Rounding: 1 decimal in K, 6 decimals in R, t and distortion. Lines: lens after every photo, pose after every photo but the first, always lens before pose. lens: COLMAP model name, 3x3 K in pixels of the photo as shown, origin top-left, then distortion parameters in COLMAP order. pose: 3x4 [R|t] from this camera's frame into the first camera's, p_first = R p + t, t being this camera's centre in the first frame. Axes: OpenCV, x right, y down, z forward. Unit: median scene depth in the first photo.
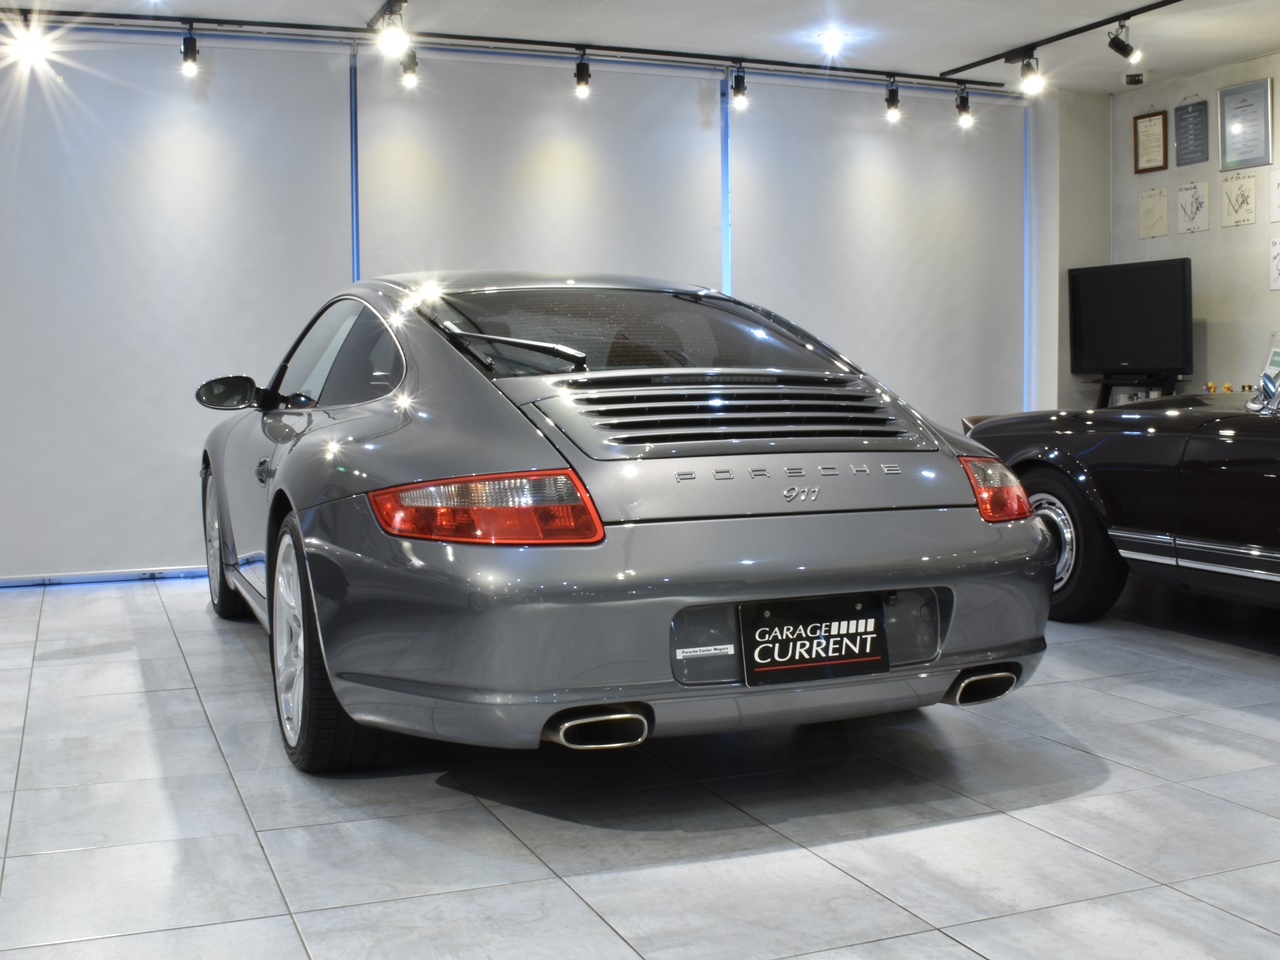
lens RADIAL K [[1228.5, 0, 640.0], [0, 1228.5, 480.0], [0, 0, 1]] dist [-0.100481, 0.019858]
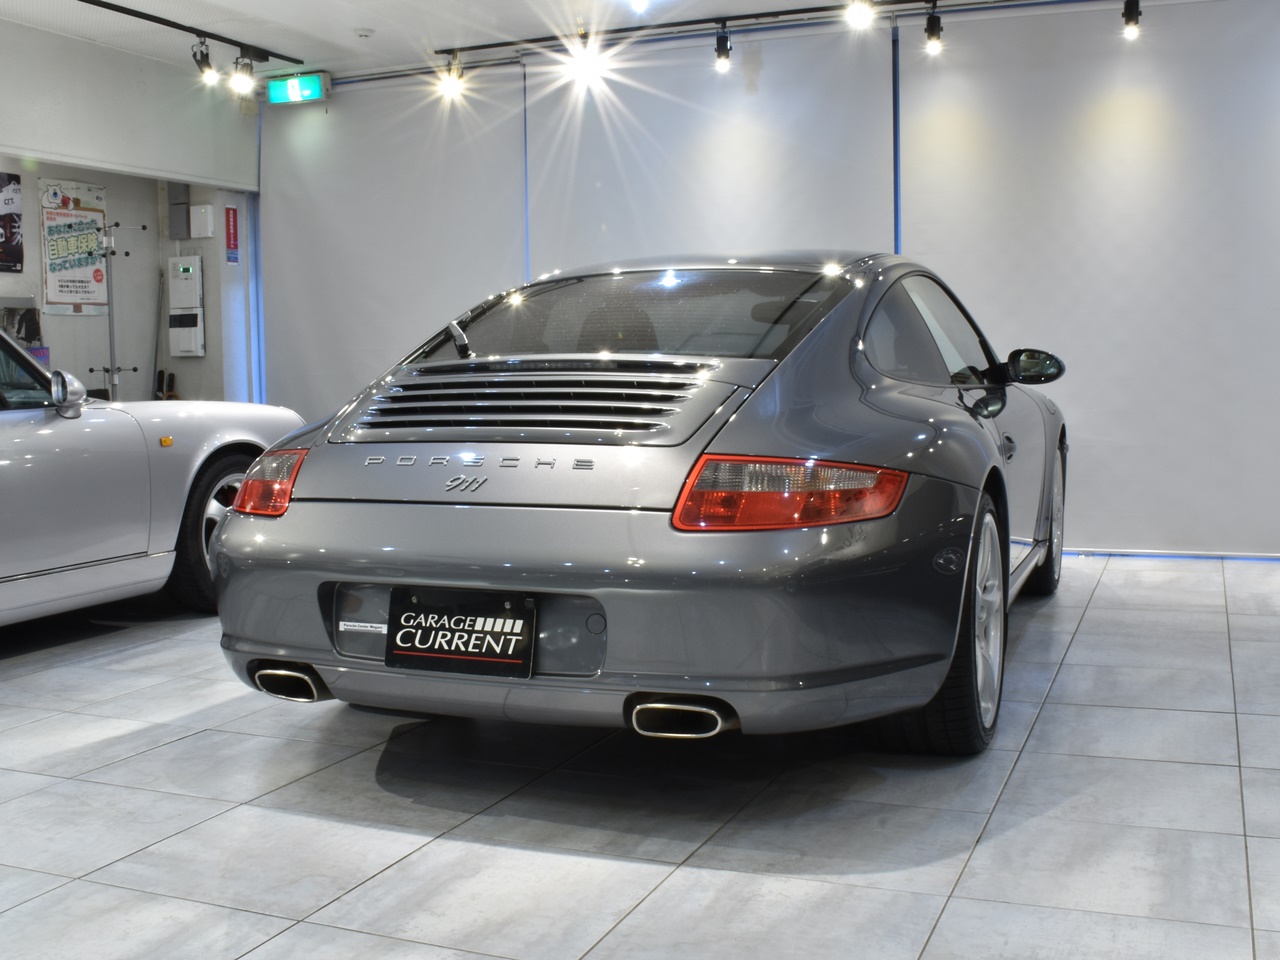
lens RADIAL K [[1255.5, 0, 641.6], [0, 1255.5, 460.8], [0, 0, 1]] dist [-0.099690, 0.020277]
pose [[0.774961, 0.045910, -0.630339, 0.883456], [-0.042016, 0.998894, 0.021097, -0.035005], [0.630611, 0.010135, 0.776033, 0.307557]]
